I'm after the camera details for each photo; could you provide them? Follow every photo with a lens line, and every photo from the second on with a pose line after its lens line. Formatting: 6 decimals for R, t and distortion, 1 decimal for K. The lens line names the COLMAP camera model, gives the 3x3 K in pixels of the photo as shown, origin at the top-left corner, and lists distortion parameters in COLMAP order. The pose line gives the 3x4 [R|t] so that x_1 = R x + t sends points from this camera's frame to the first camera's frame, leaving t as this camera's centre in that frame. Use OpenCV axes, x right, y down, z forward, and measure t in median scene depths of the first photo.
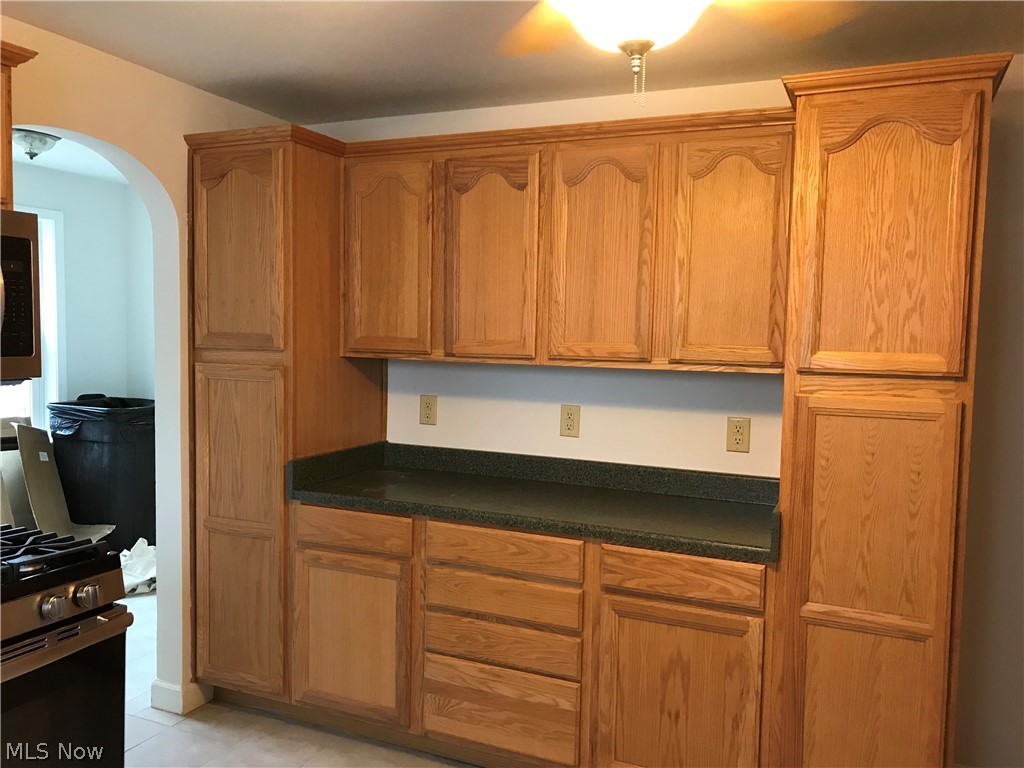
lens RADIAL K [[830.8, 0, 523.4], [0, 830.8, 384.8], [0, 0, 1]] dist [0.060839, -0.096680]
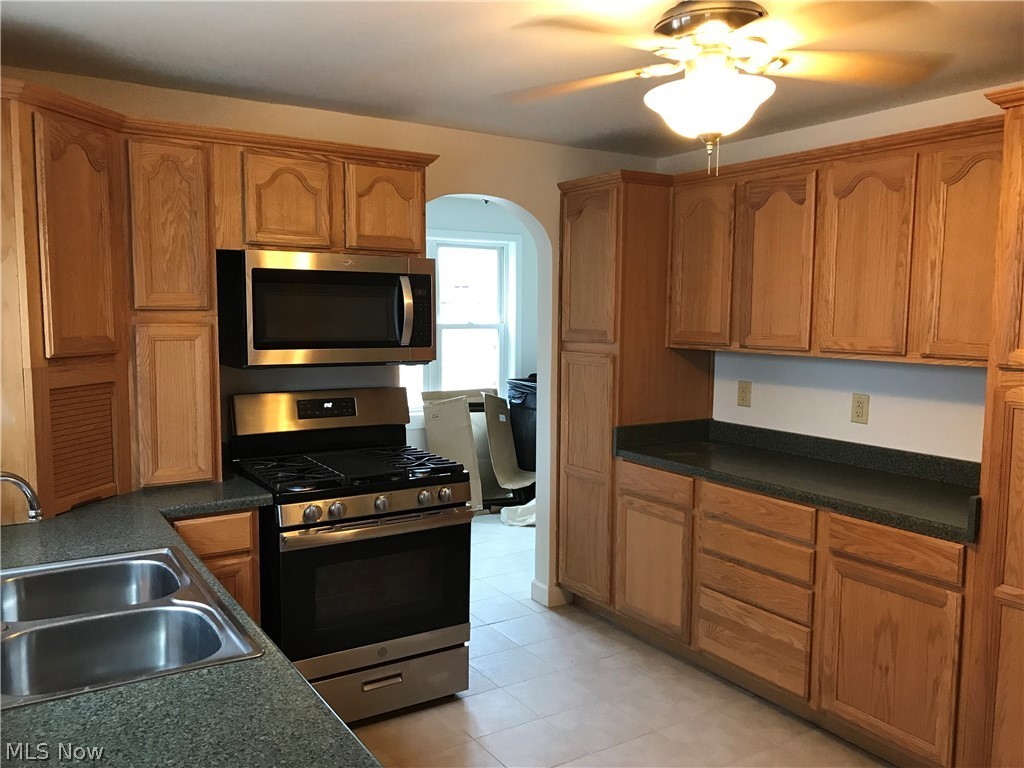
lens RADIAL K [[830.8, 0, 523.4], [0, 830.8, 384.8], [0, 0, 1]] dist [0.060839, -0.096680]
pose [[0.838263, 0.035470, -0.544111, 0.316761], [-0.026663, 0.999355, 0.024069, -0.002502], [0.544613, -0.005668, 0.838668, -0.179750]]
